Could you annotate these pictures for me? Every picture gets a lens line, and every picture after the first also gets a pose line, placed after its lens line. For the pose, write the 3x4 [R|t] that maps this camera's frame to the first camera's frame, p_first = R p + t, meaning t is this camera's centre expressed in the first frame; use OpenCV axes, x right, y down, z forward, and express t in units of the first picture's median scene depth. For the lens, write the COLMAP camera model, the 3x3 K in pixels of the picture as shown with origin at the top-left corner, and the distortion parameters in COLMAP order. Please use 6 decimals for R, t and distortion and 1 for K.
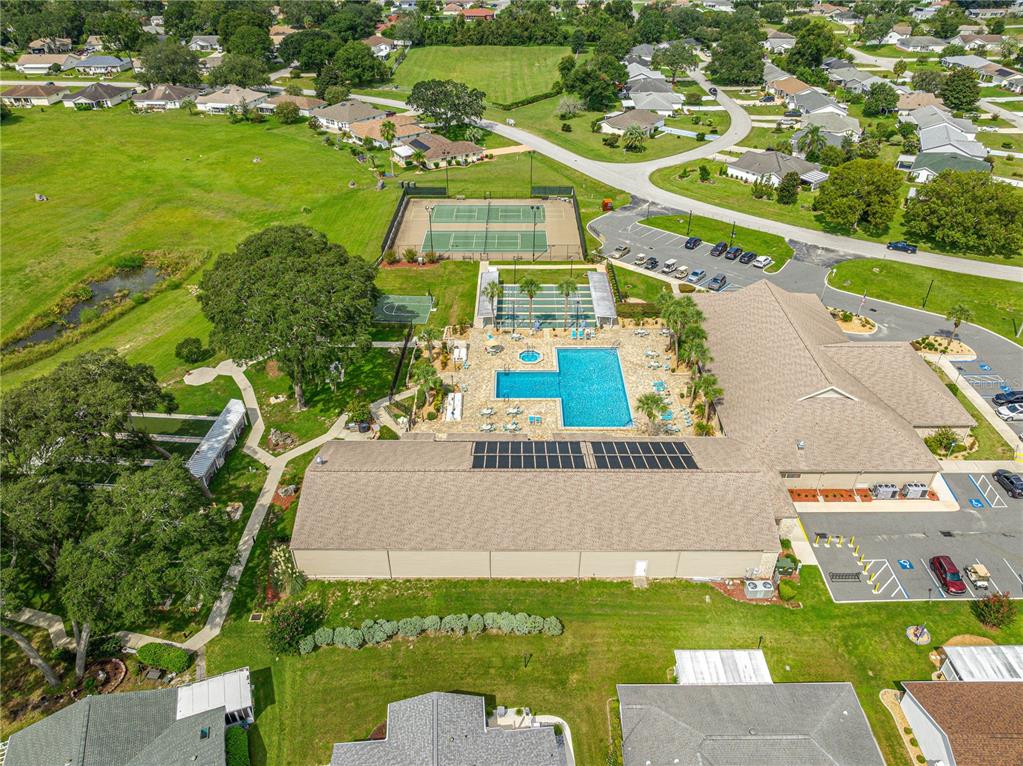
lens RADIAL K [[717.5, 0, 511.5], [0, 717.5, 383.0], [0, 0, 1]] dist [-0.036333, 0.001437]
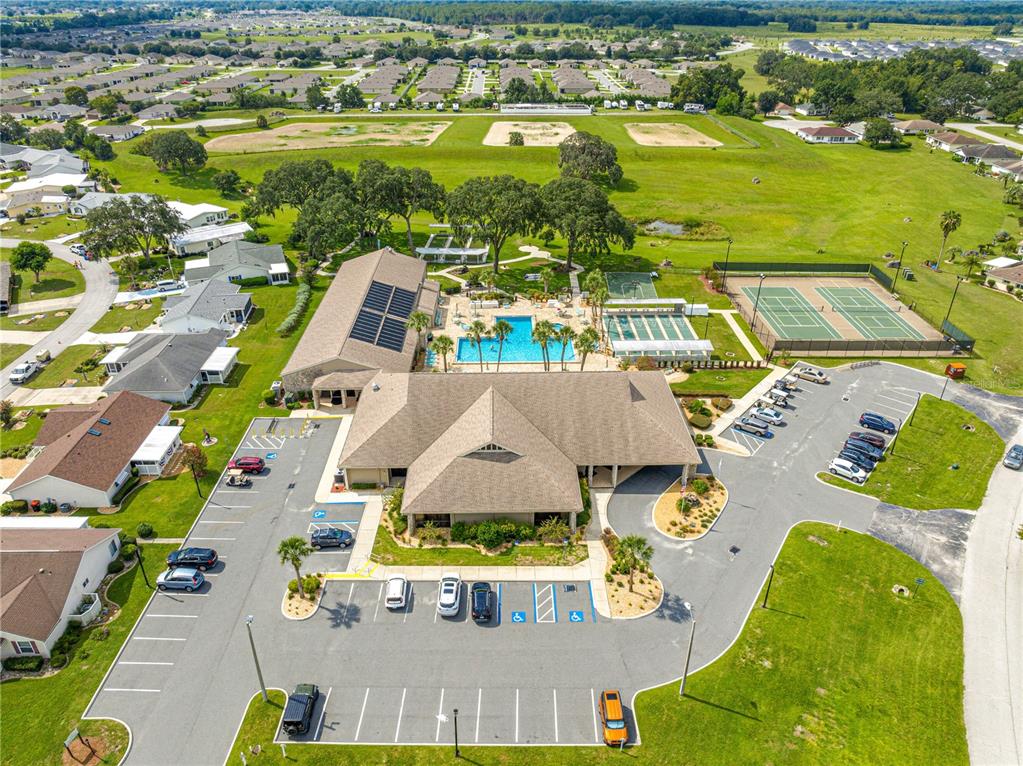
lens RADIAL K [[717.5, 0, 511.5], [0, 717.5, 383.0], [0, 0, 1]] dist [-0.036333, 0.001437]
pose [[0.022330, 0.484576, -0.874464, 0.877224], [-0.562213, 0.729359, 0.389811, -0.309403], [0.826691, 0.482930, 0.288722, 0.502979]]
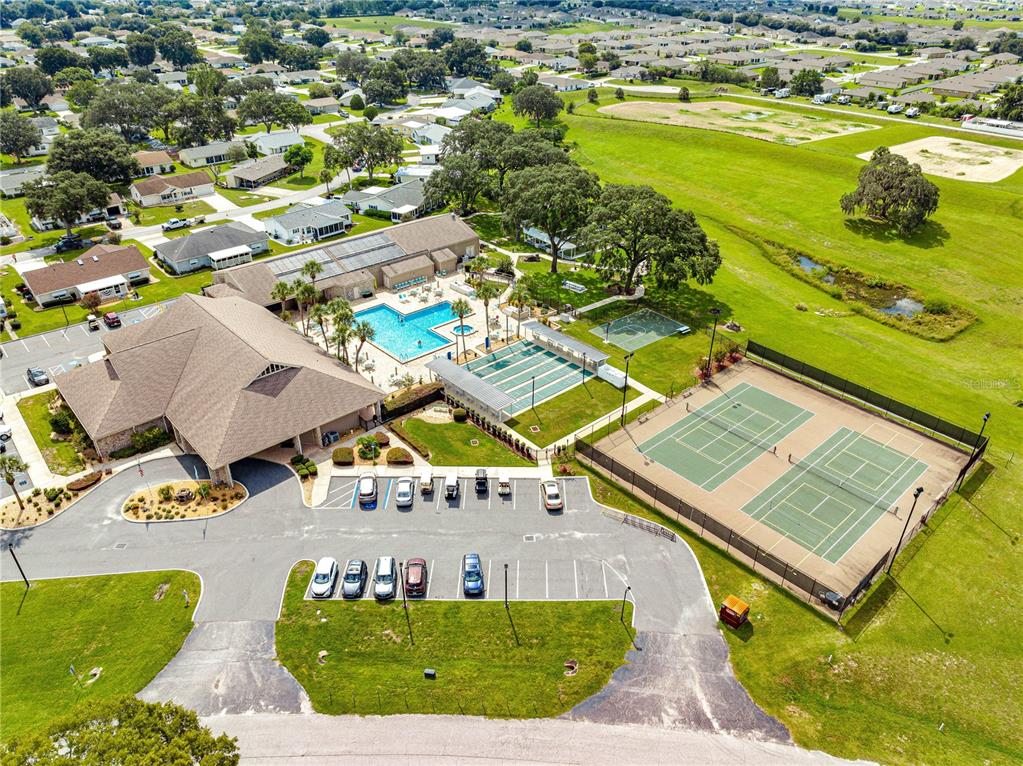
lens RADIAL K [[717.5, 0, 511.5], [0, 717.5, 383.0], [0, 0, 1]] dist [-0.036333, 0.001437]
pose [[-0.740264, 0.340145, -0.579923, 0.495967], [-0.381170, 0.498212, 0.778777, -0.686905], [0.553822, 0.797550, -0.239155, 1.076125]]
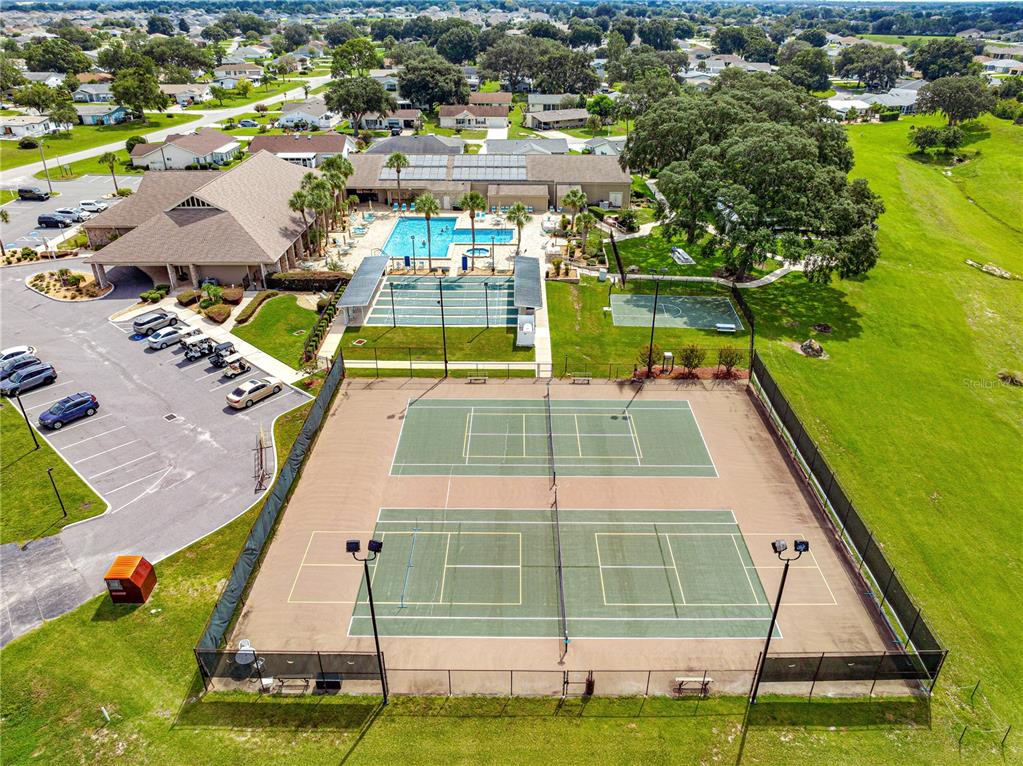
lens RADIAL K [[706.2, 0, 511.5], [0, 706.2, 383.0], [0, 0, 1]] dist [-0.031075, 0.003513]
pose [[-0.999990, -0.002438, 0.003703, -0.016292], [0.002205, 0.450985, 0.892529, -0.608565], [-0.003845, 0.892528, -0.450975, 1.229491]]
